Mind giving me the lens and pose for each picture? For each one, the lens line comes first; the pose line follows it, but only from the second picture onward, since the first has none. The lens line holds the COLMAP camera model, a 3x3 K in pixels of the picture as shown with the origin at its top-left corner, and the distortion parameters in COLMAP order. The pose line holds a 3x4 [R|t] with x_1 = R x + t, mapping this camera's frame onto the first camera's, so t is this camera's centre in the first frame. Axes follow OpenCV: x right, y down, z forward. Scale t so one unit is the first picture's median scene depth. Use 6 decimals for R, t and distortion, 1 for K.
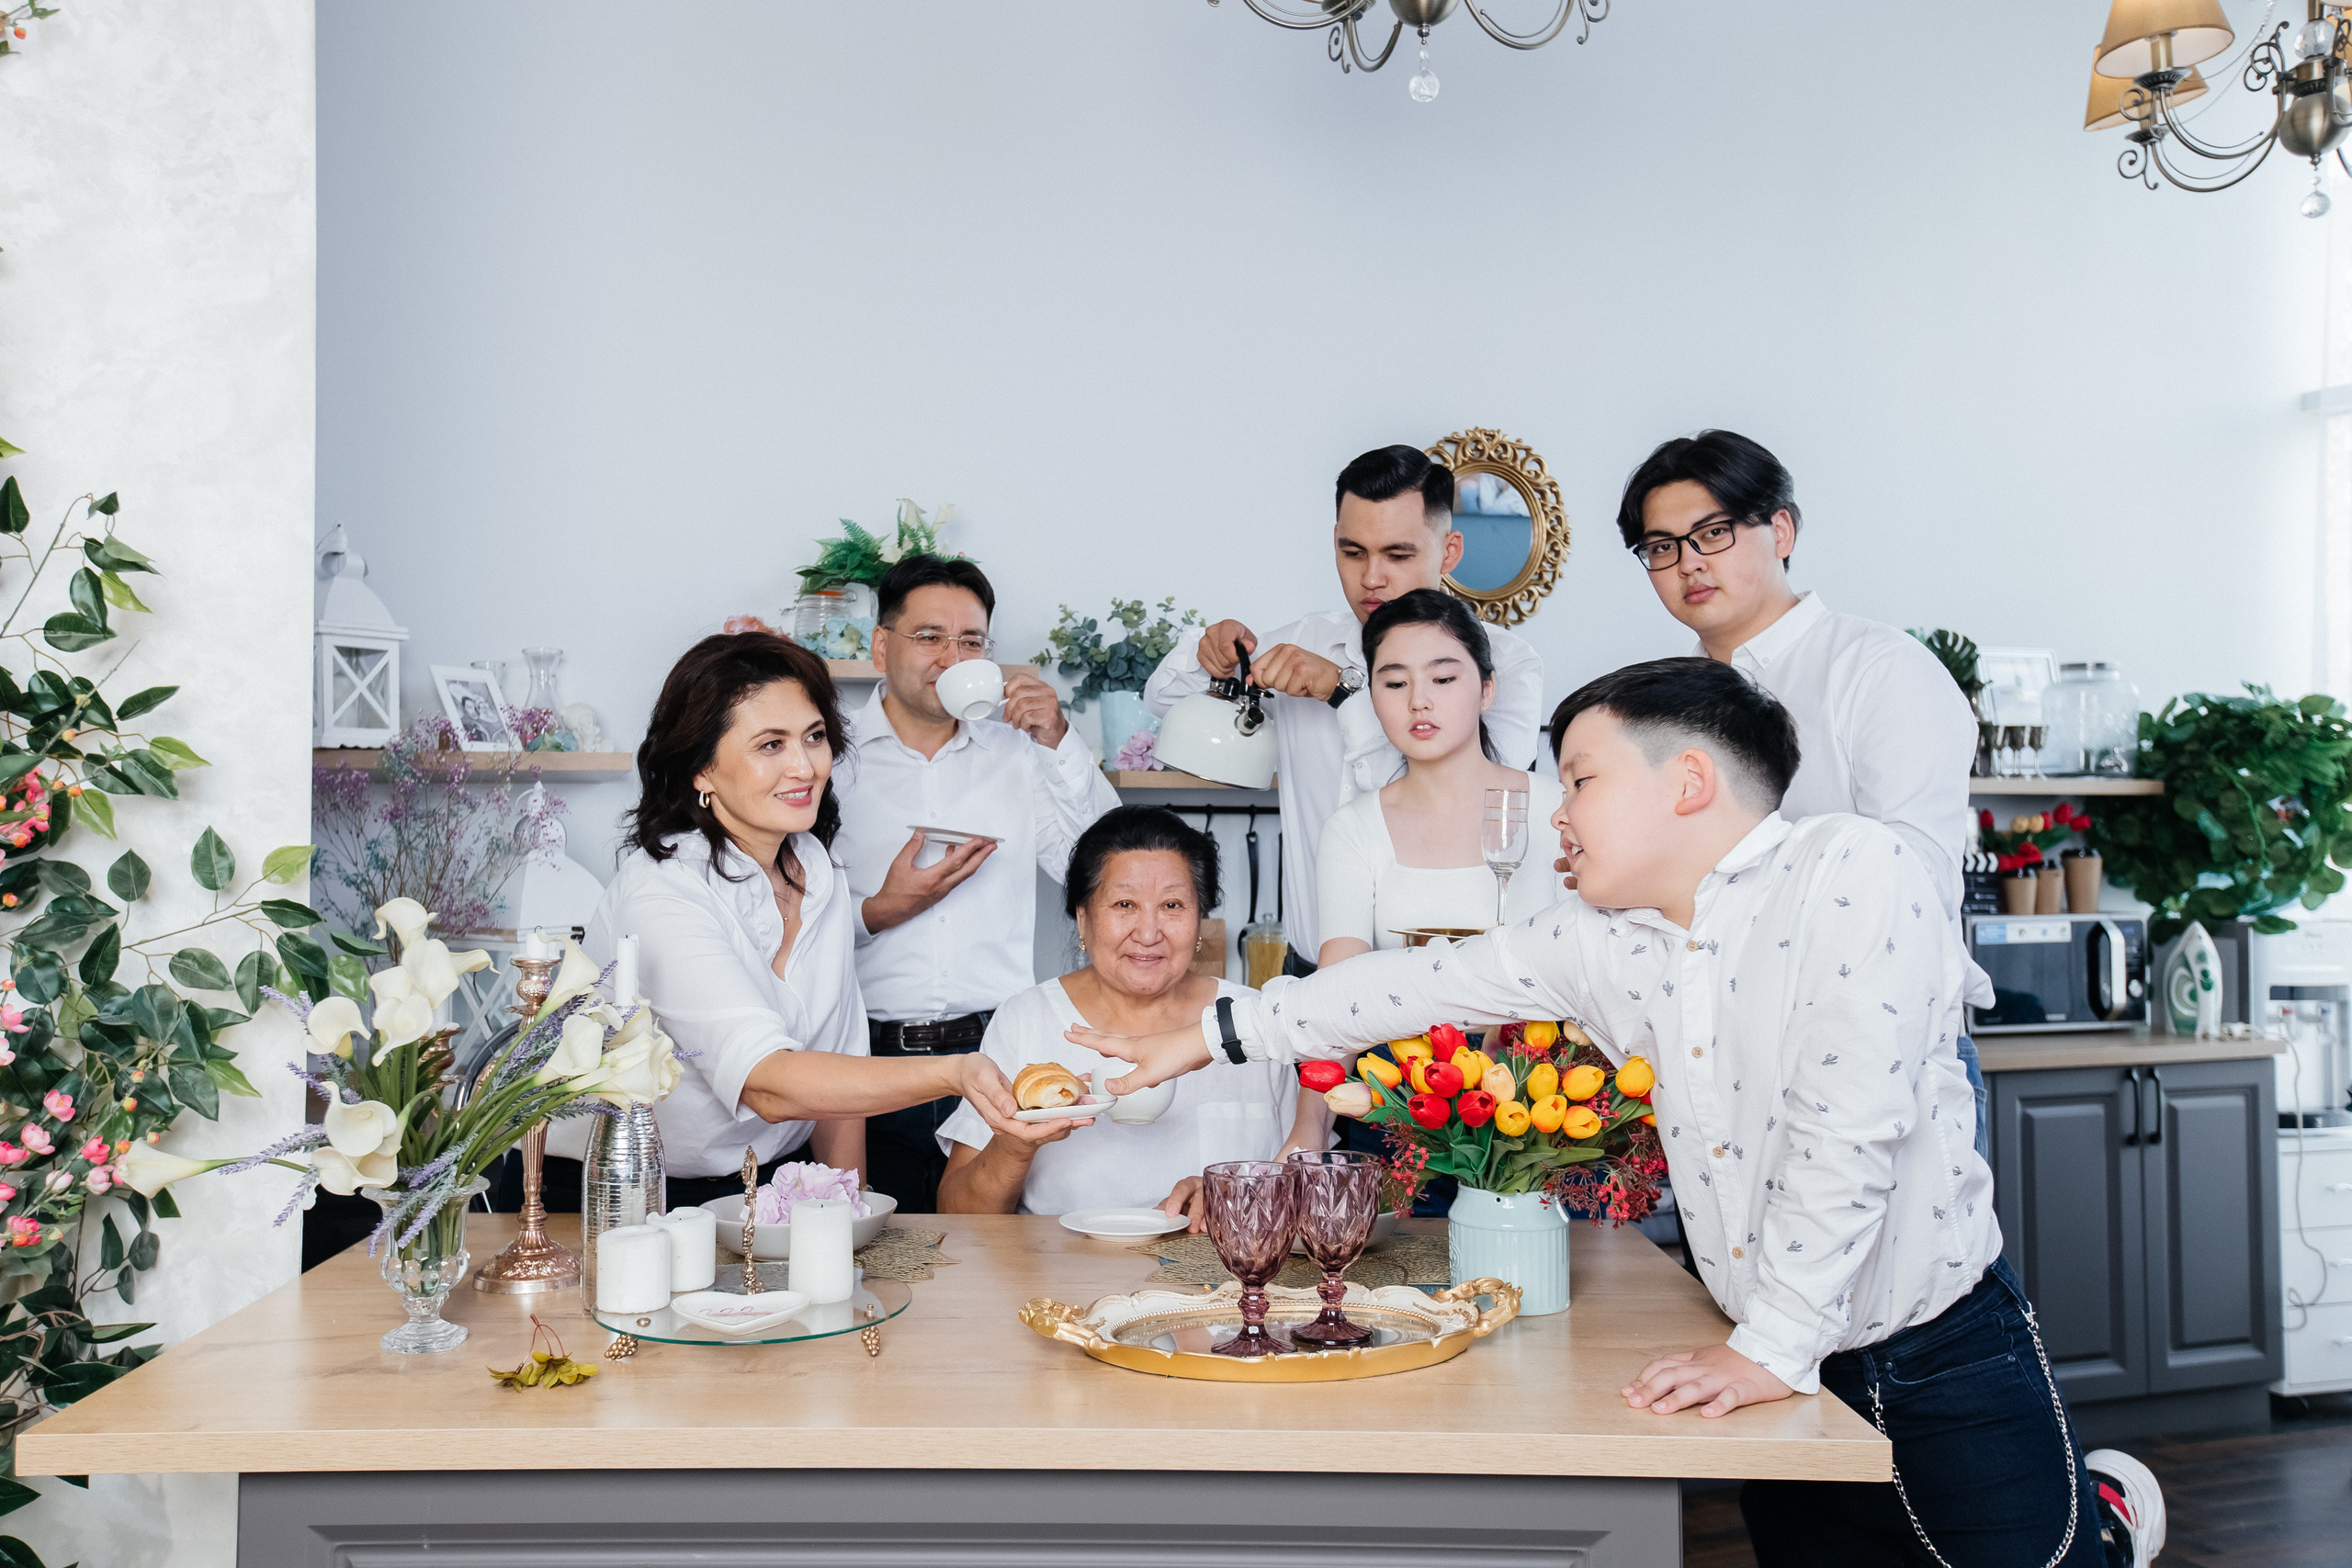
lens RADIAL K [[2475.8, 0, 1147.5], [0, 2475.8, 814.9], [0, 0, 1]] dist [0.176419, 0.000000]
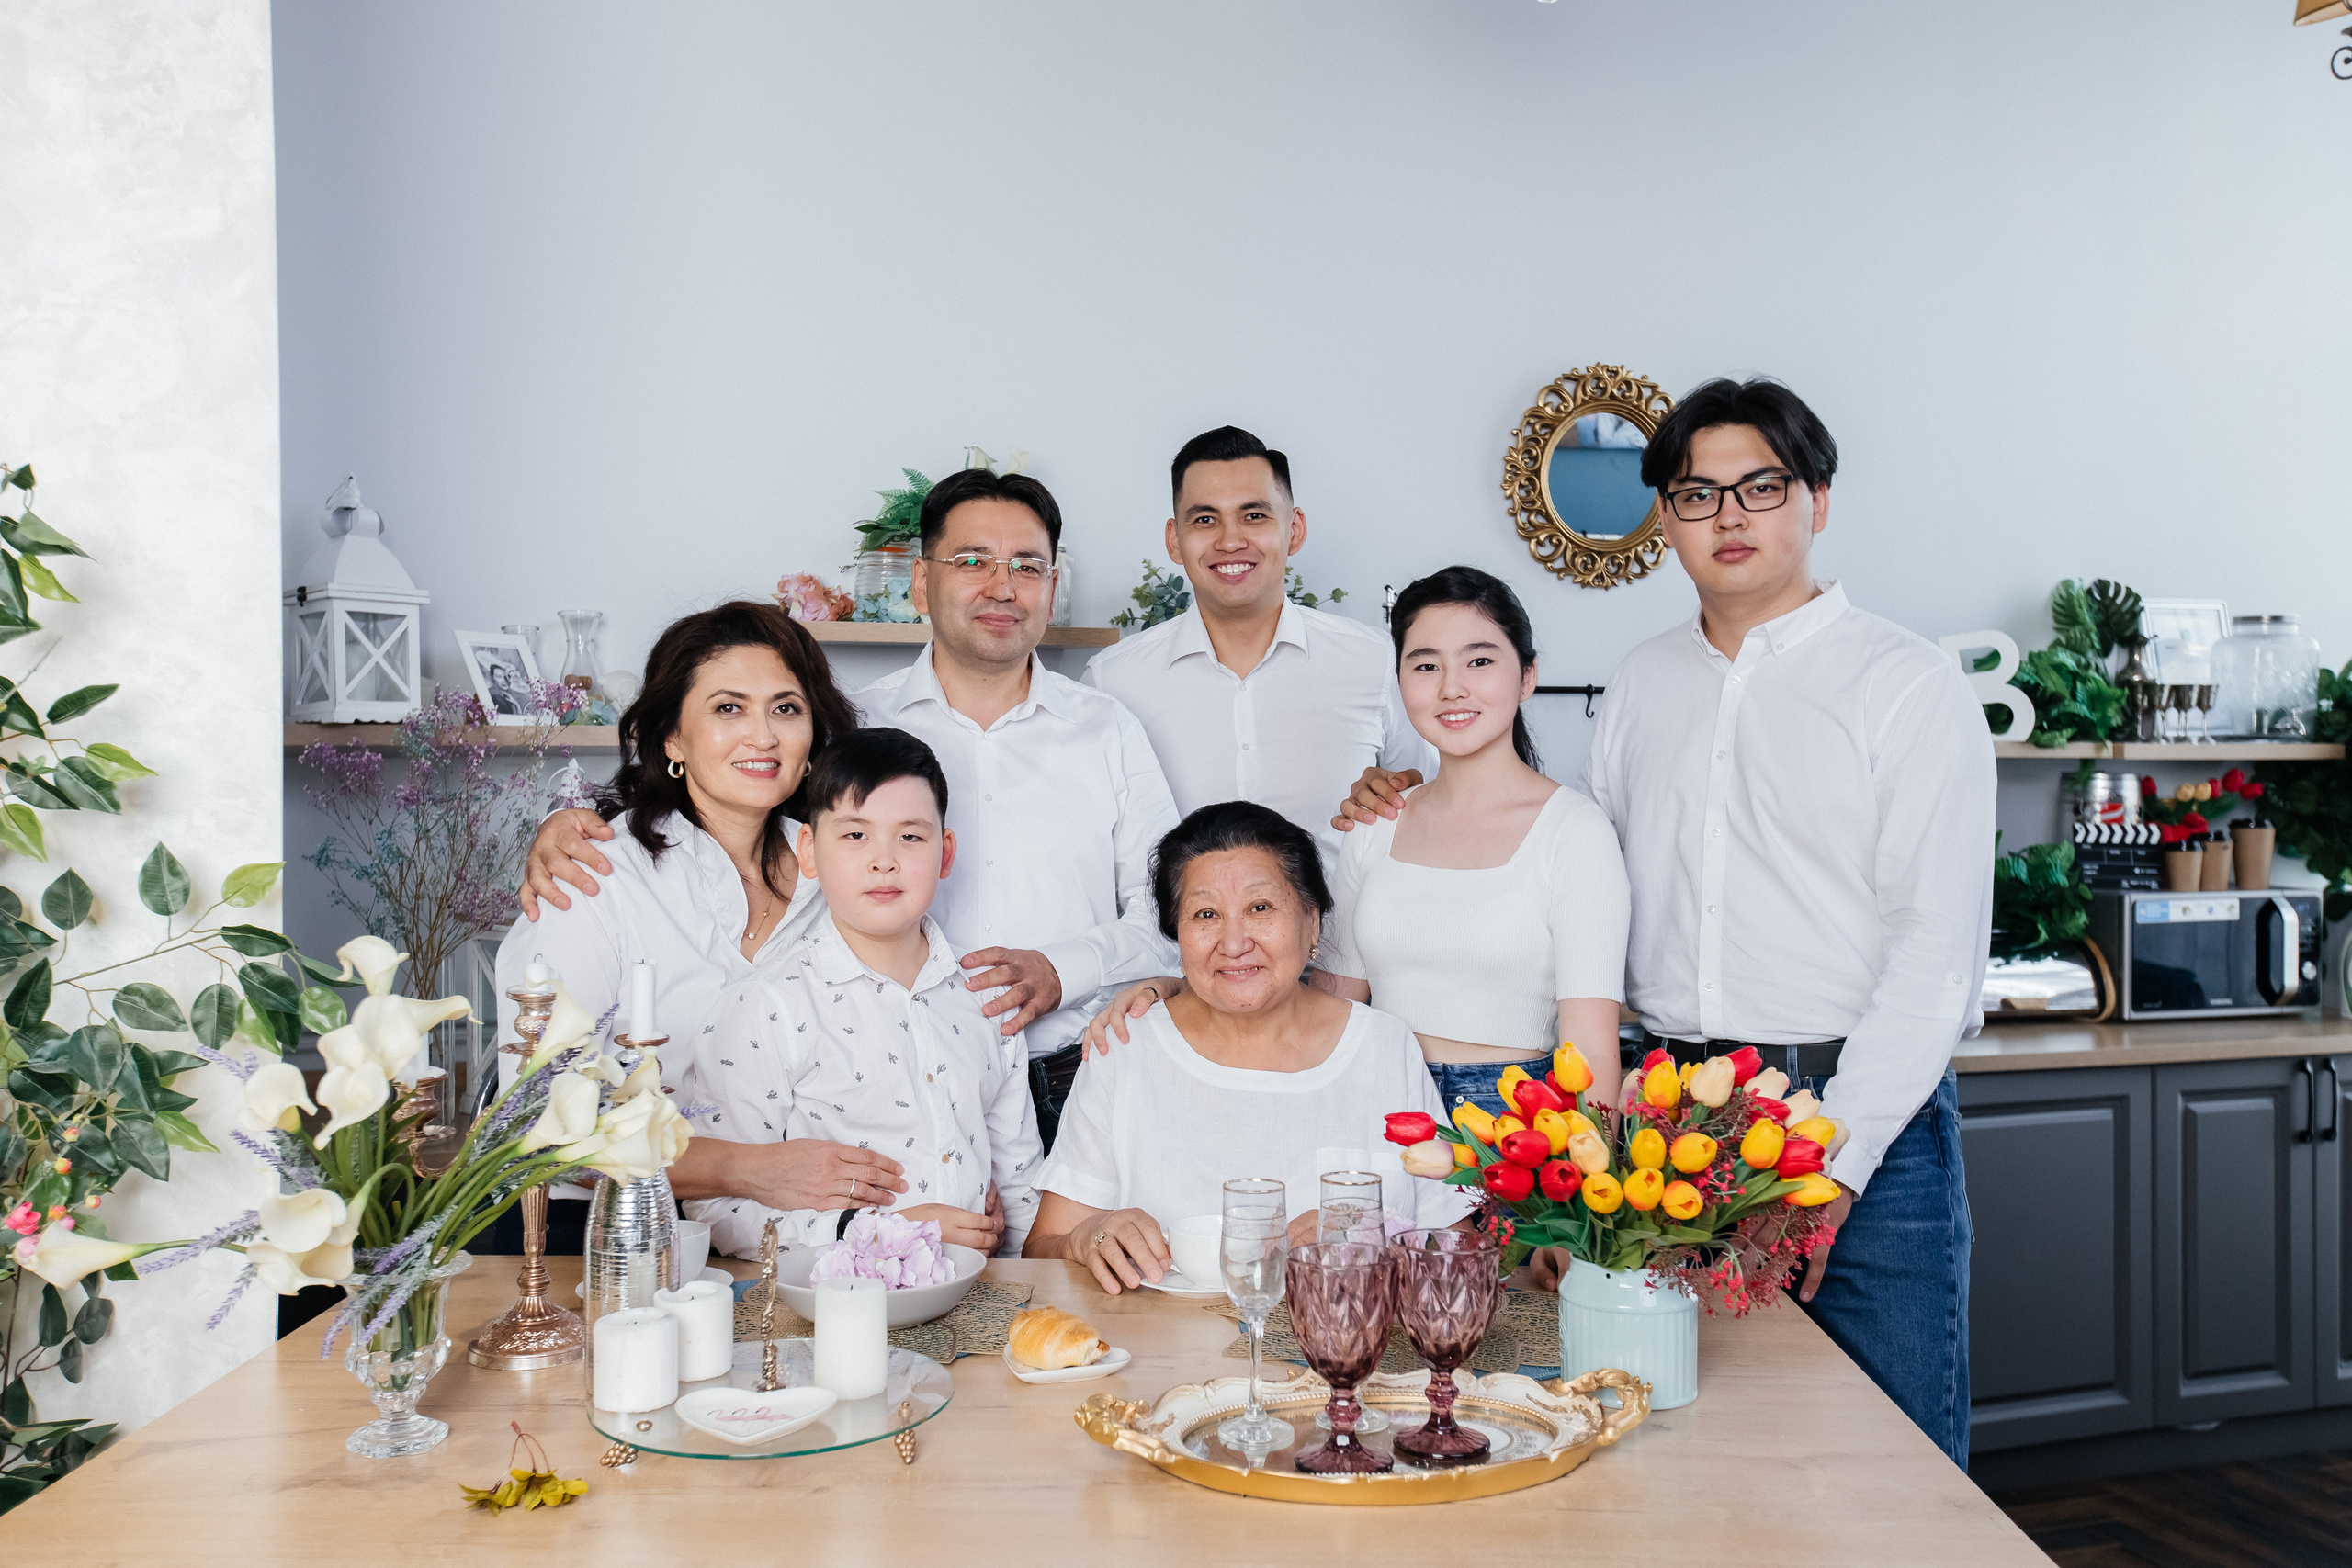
lens RADIAL K [[2475.8, 0, 1203.5], [0, 2475.8, 847.2], [0, 0, 1]] dist [0.176419, 0.000000]
pose [[0.999803, 0.002975, -0.019608, 0.007811], [-0.002063, 0.998921, 0.046403, -0.029917], [0.019725, -0.046353, 0.998730, 0.104100]]
